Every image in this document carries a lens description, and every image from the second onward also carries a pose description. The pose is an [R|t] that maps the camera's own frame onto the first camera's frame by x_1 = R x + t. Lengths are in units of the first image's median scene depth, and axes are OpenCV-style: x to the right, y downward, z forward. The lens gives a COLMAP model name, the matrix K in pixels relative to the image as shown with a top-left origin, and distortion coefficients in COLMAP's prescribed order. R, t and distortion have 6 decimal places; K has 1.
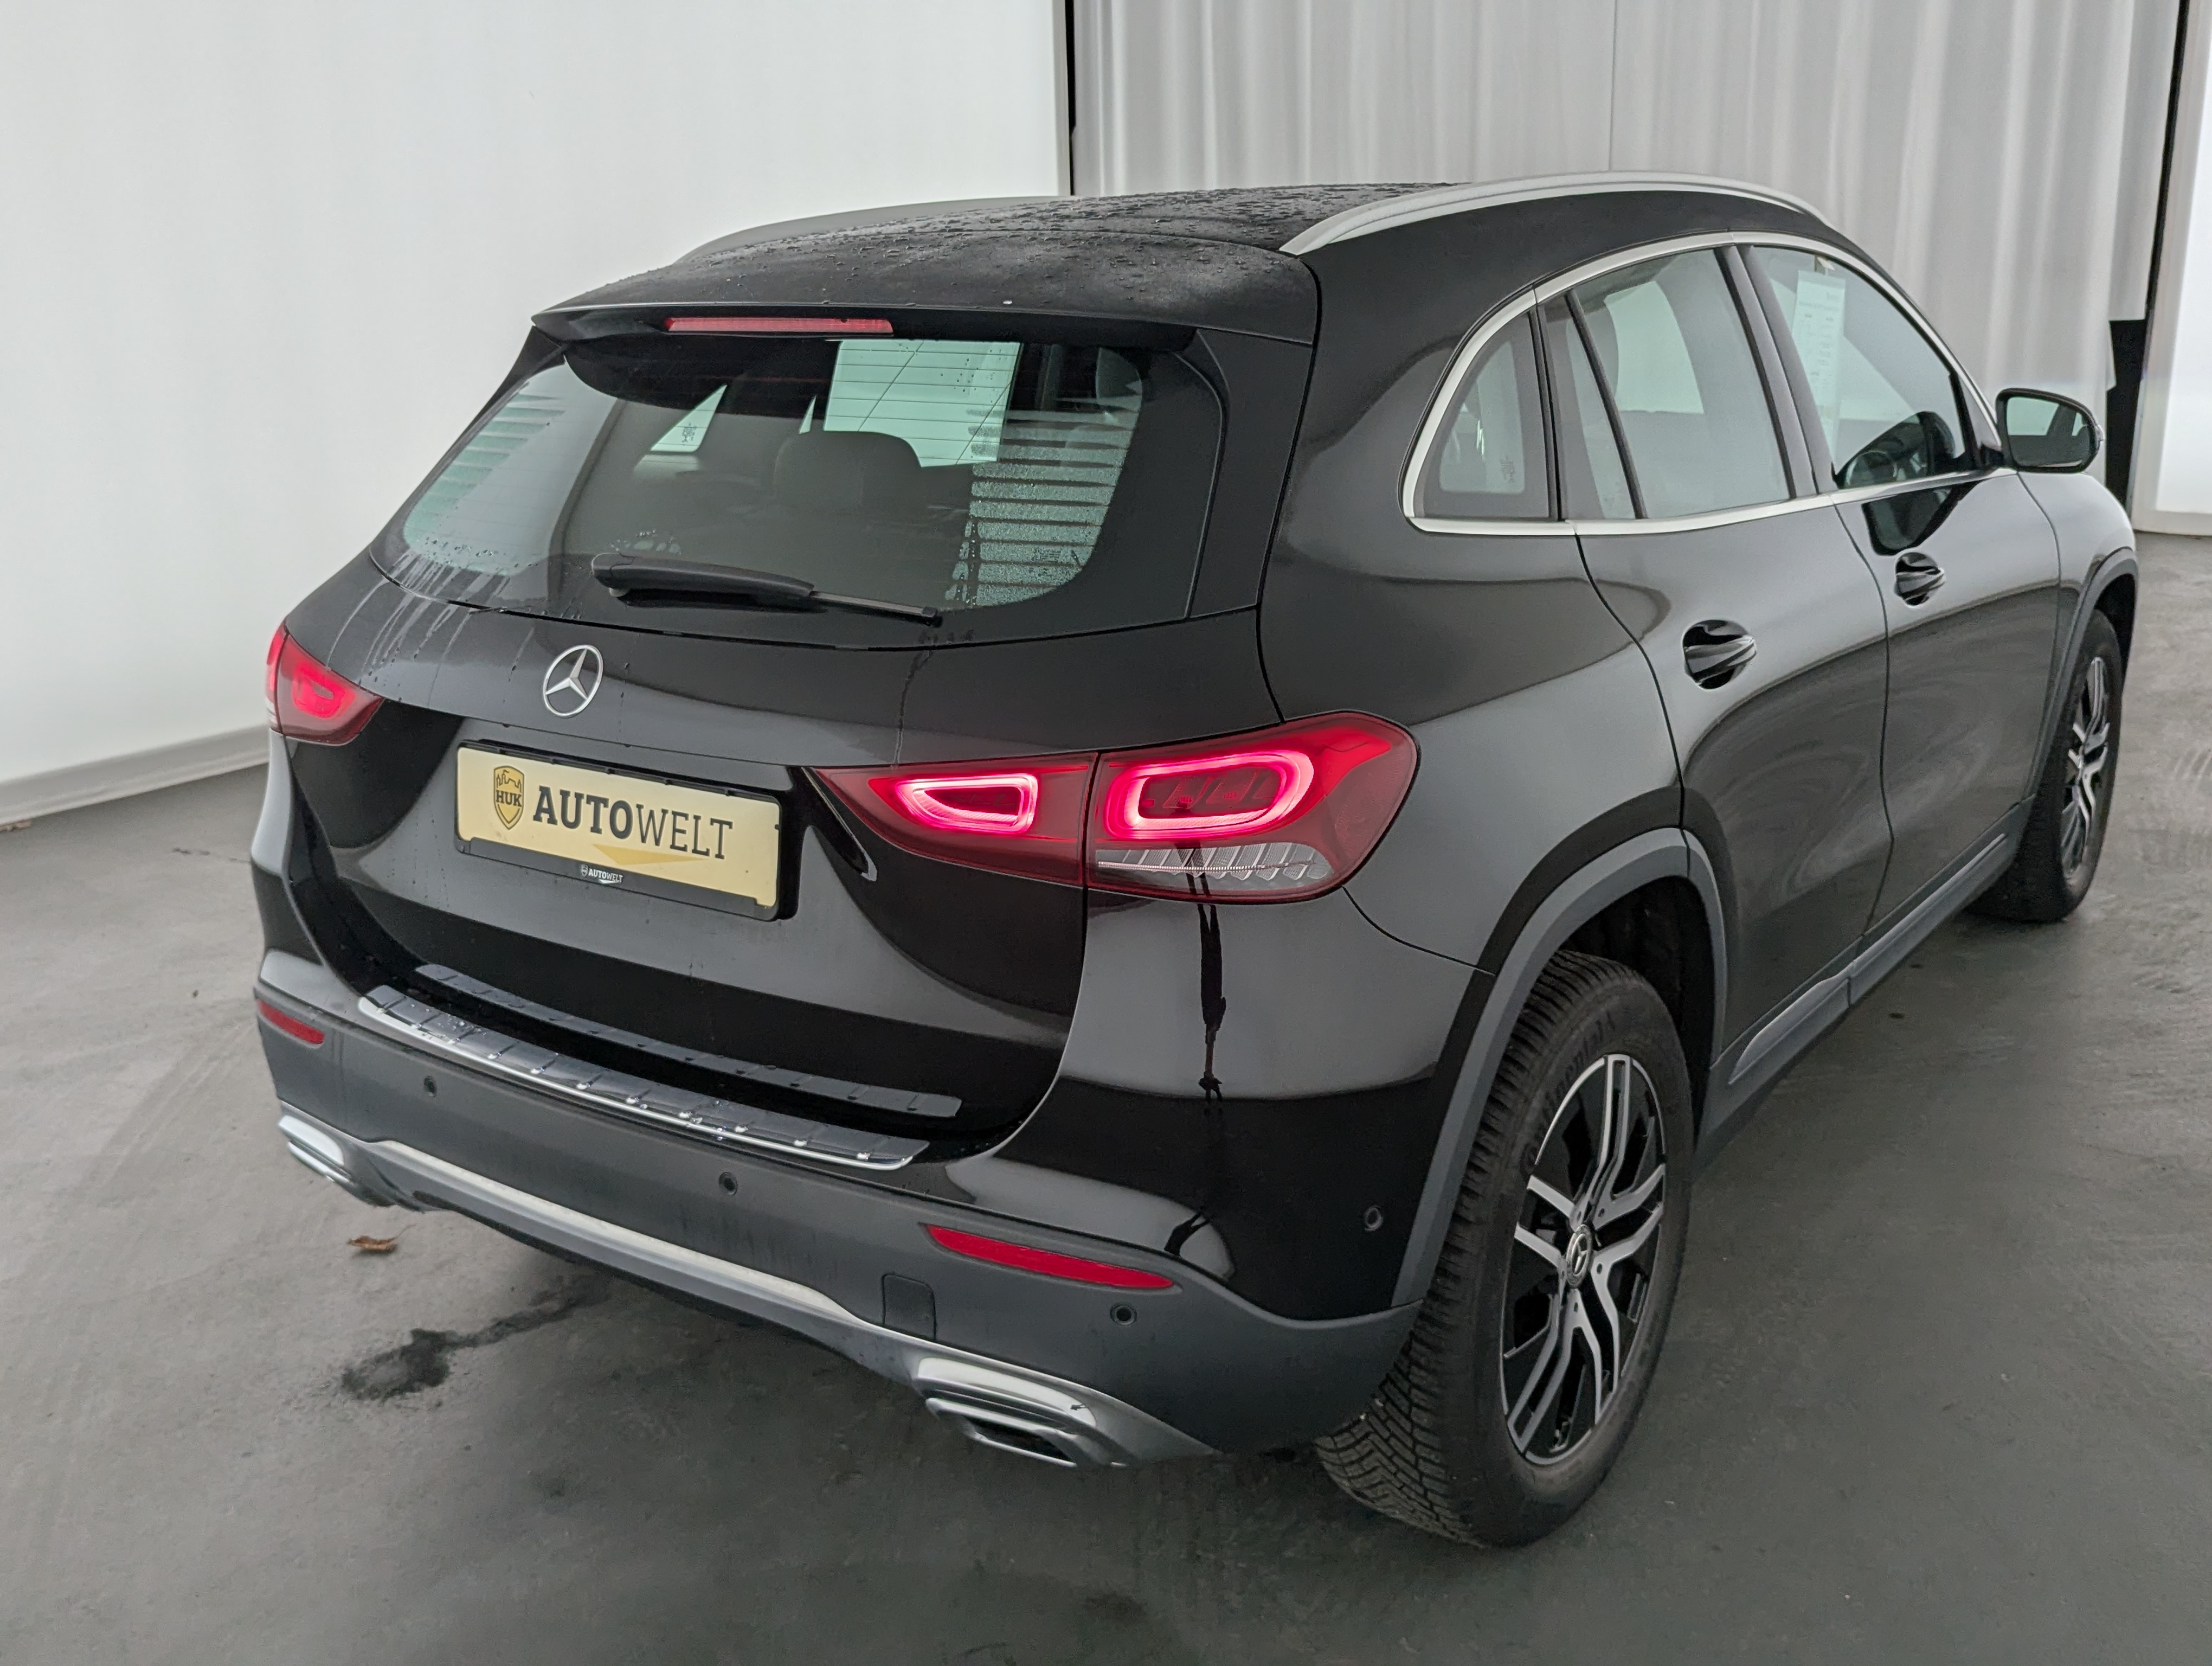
lens RADIAL K [[2091.0, 0, 1104.8], [0, 2091.0, 796.1], [0, 0, 1]] dist [0.042178, -0.009537]
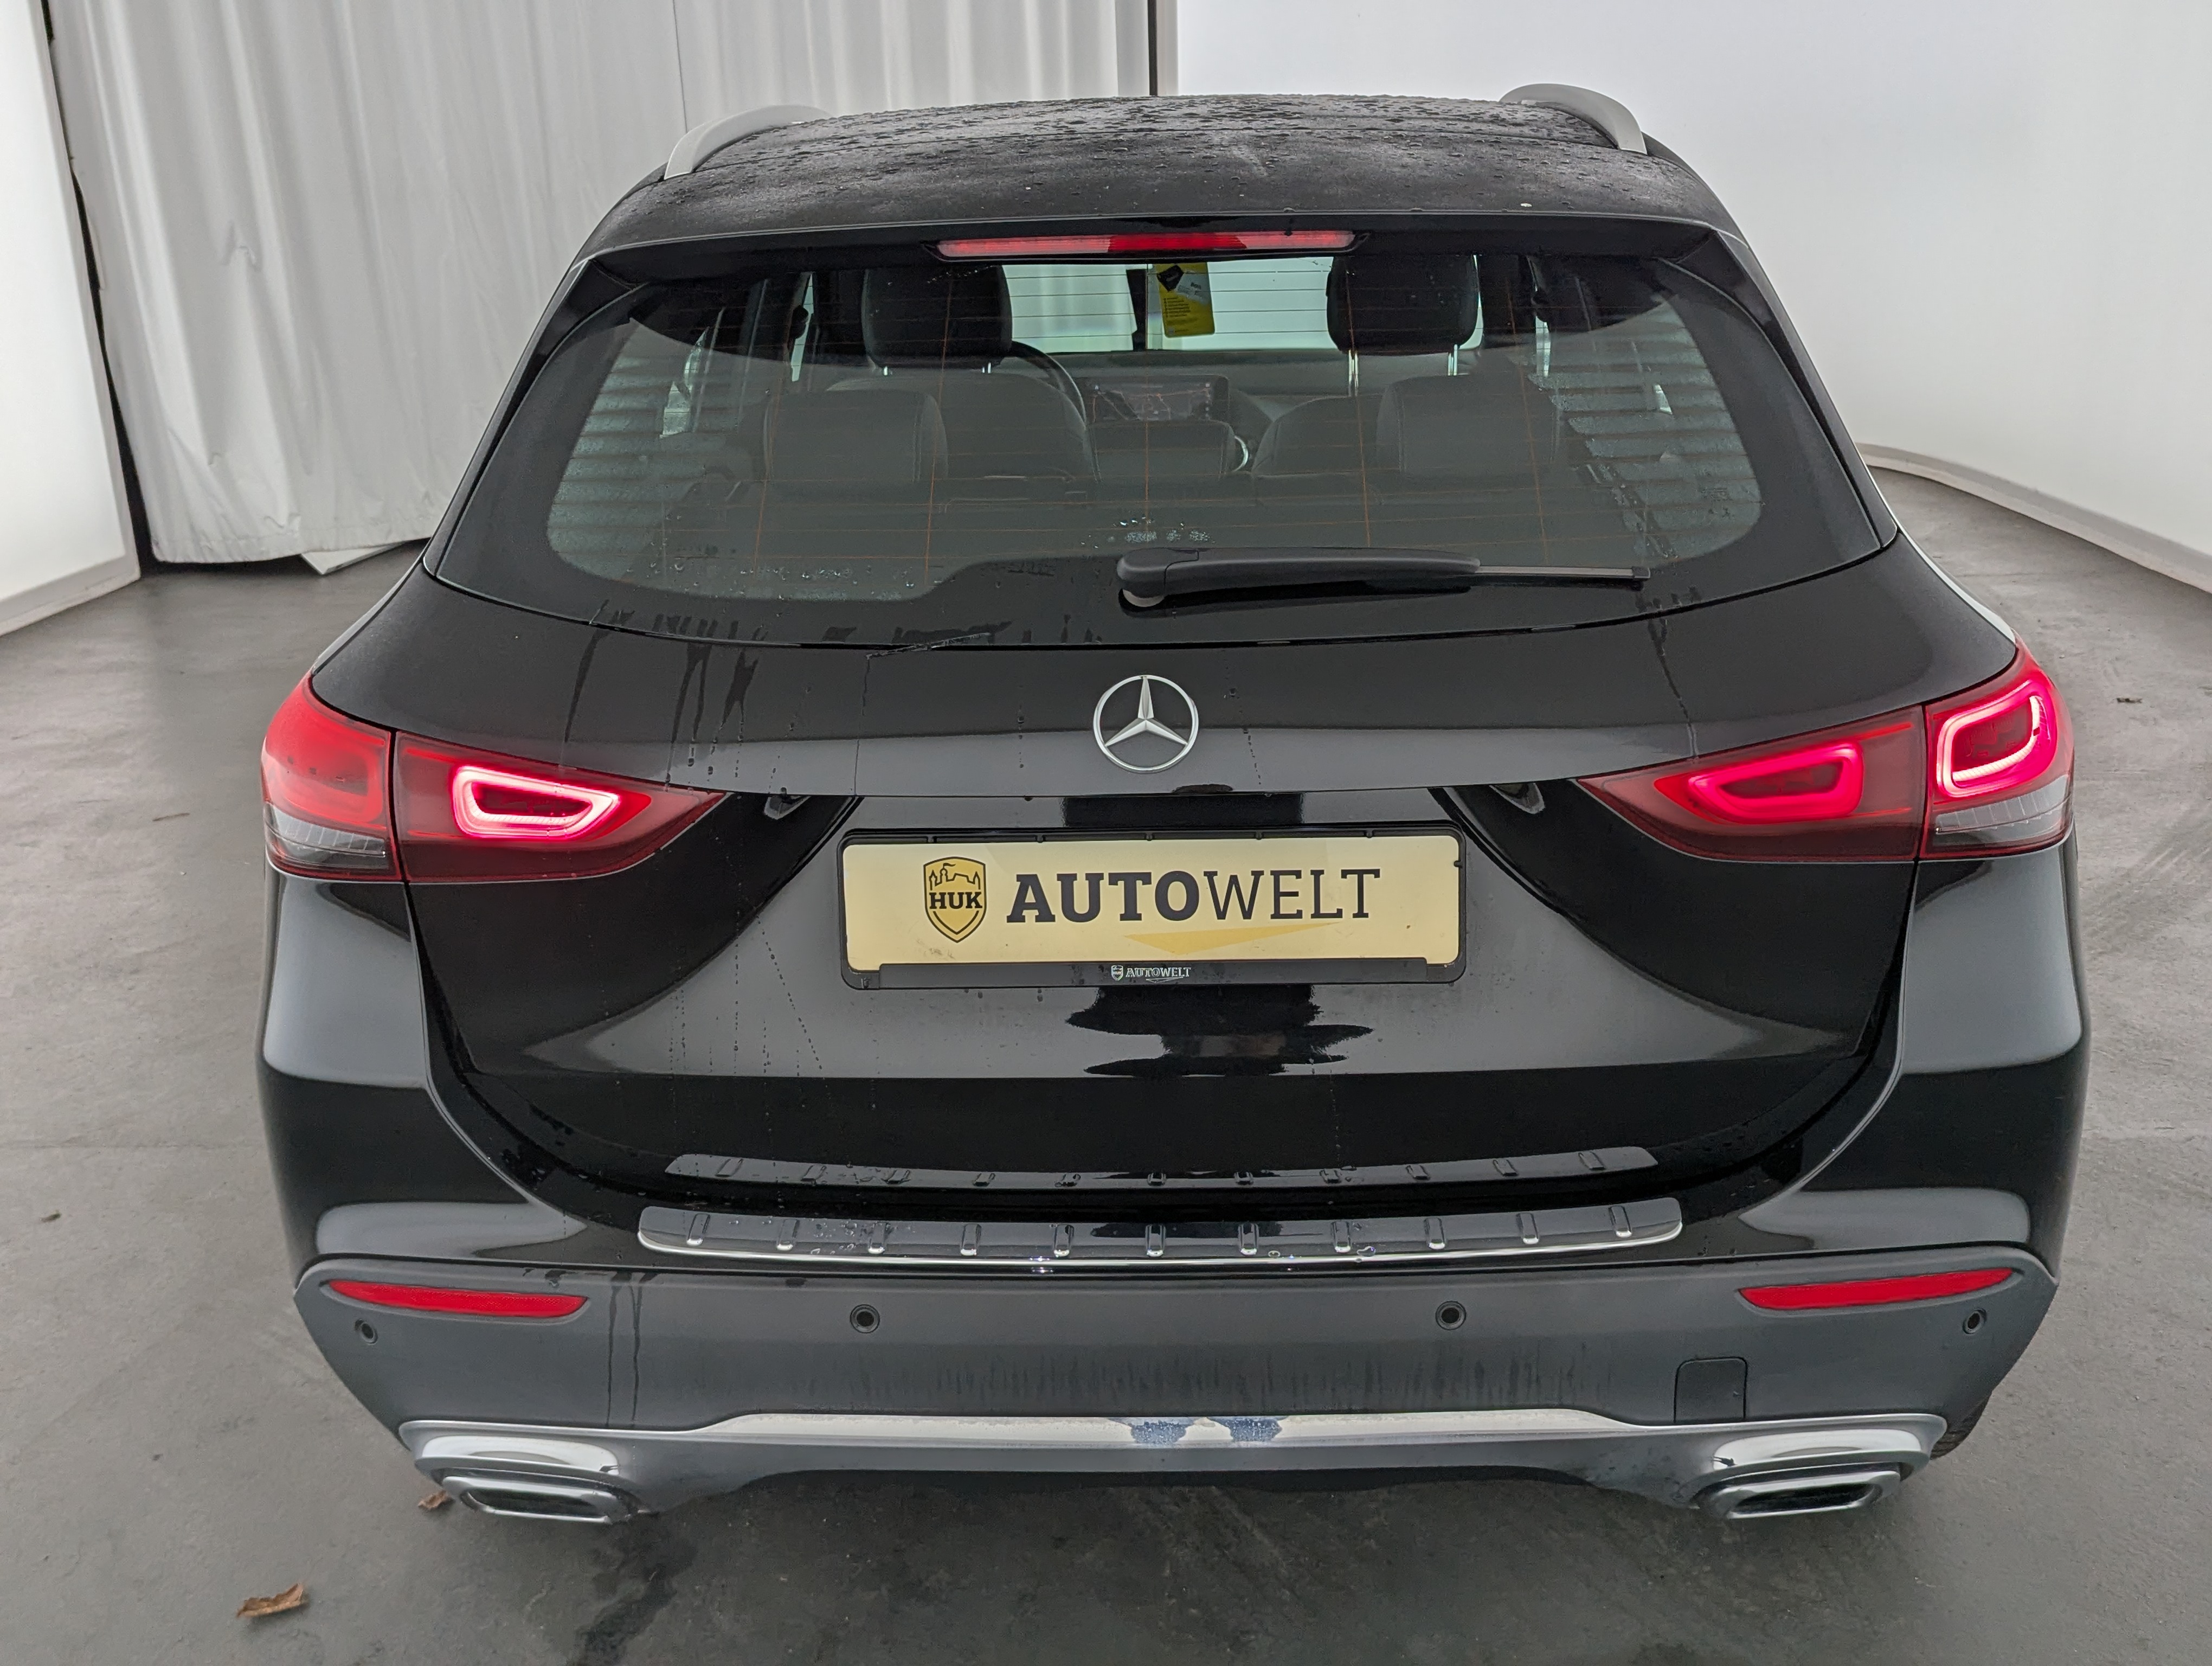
lens RADIAL K [[2091.0, 0, 1104.8], [0, 2091.0, 796.1], [0, 0, 1]] dist [0.042178, -0.009537]
pose [[0.833666, -0.159016, 0.528881, -0.656862], [0.147847, 0.986957, 0.063695, -0.077847], [-0.532111, 0.025093, 0.846302, 0.373752]]
